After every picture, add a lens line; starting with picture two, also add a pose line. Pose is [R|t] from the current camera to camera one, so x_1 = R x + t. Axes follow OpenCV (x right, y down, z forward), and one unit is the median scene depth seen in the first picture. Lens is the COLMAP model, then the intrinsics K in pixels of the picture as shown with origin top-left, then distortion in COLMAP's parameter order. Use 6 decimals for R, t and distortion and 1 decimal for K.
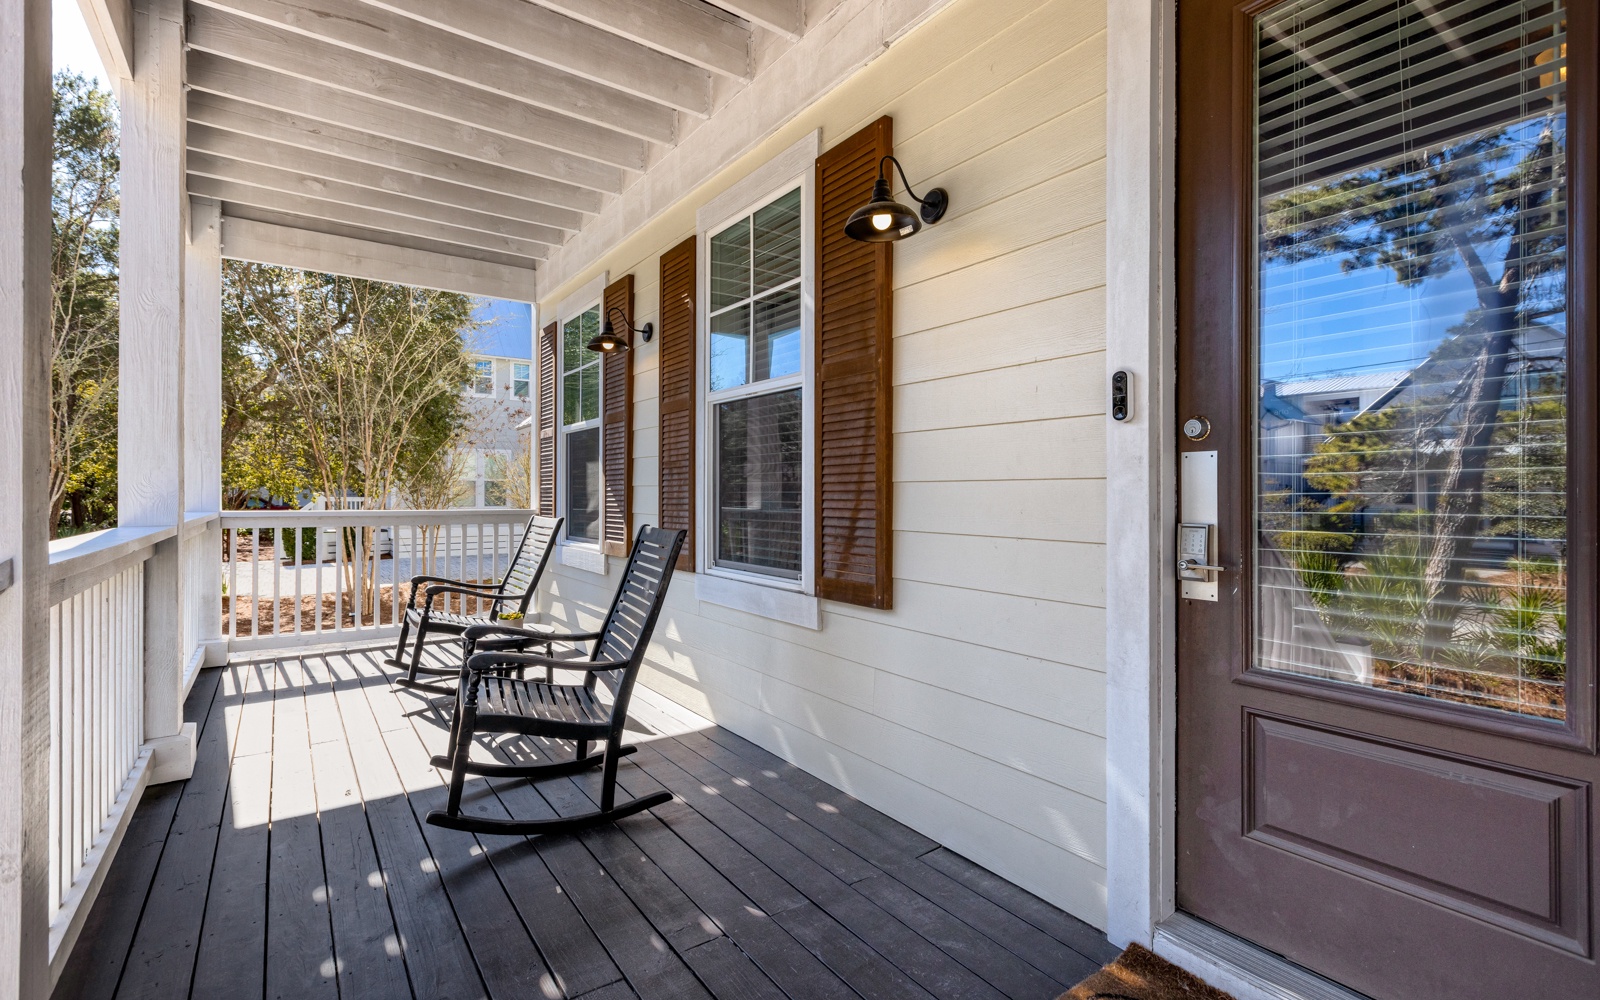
lens RADIAL K [[712.3, 0, 800.0], [0, 712.3, 500.0], [0, 0, 1]] dist [0.000794, -0.000186]
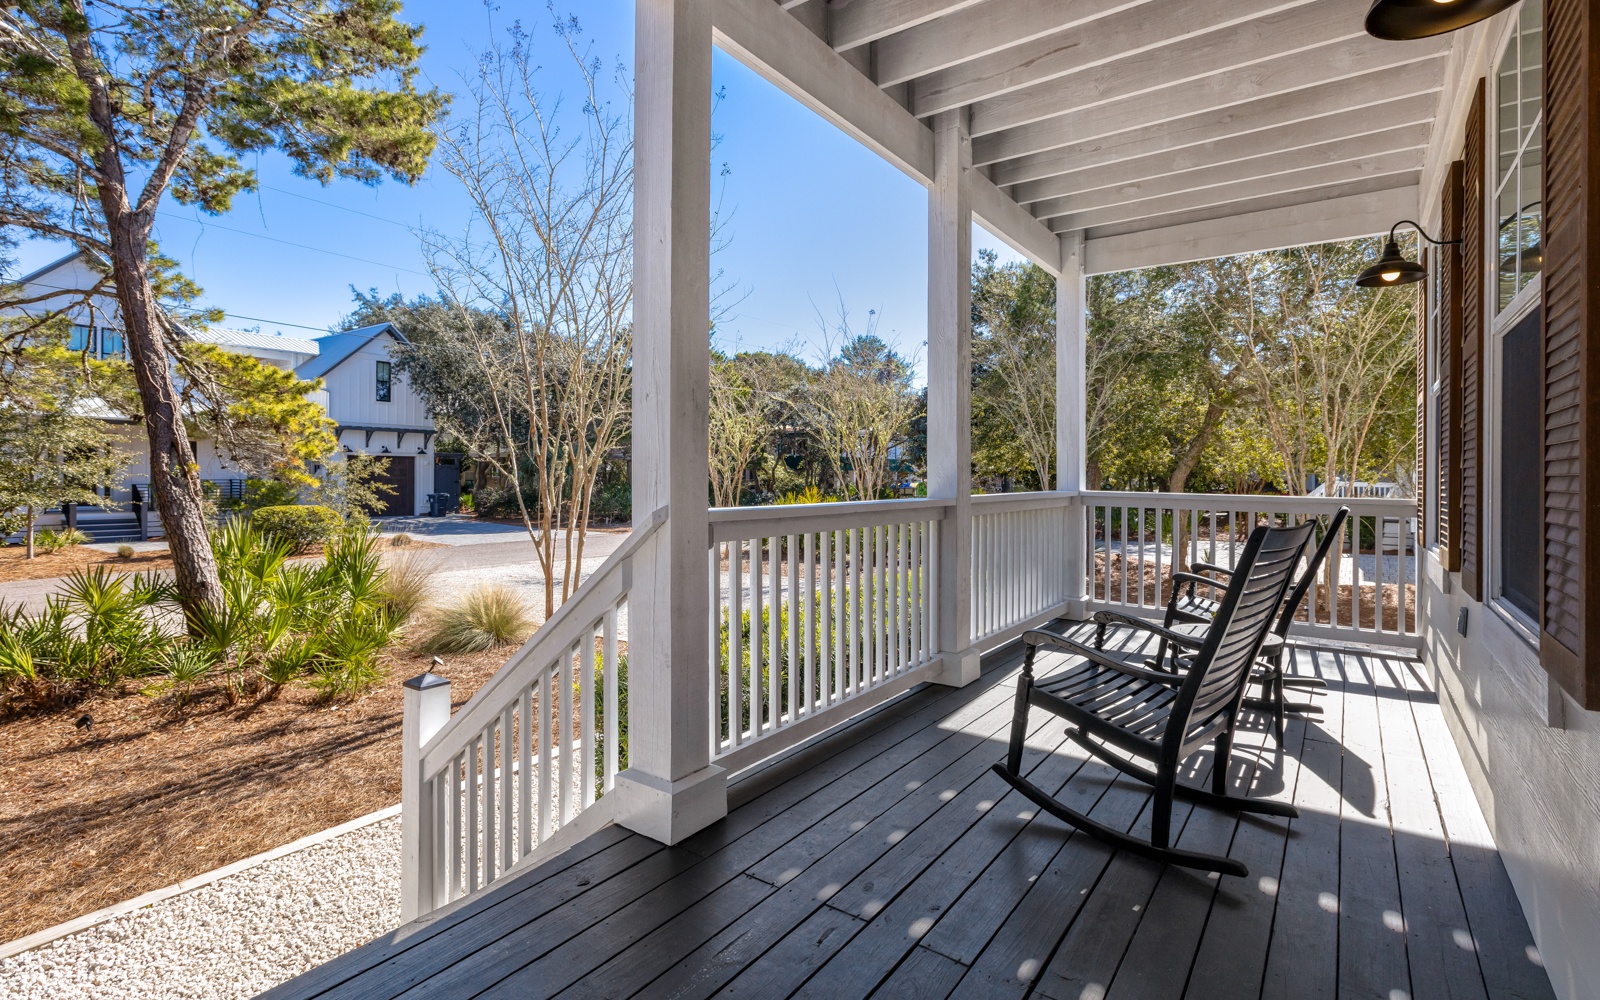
lens RADIAL K [[754.1, 0, 800.0], [0, 754.1, 487.6], [0, 0, 1]] dist [-0.017111, -0.000323]
pose [[0.309089, 0.020954, -0.950802, 0.280205], [-0.017053, 0.999719, 0.016488, -0.001748], [0.950880, 0.011117, 0.309359, 0.195072]]
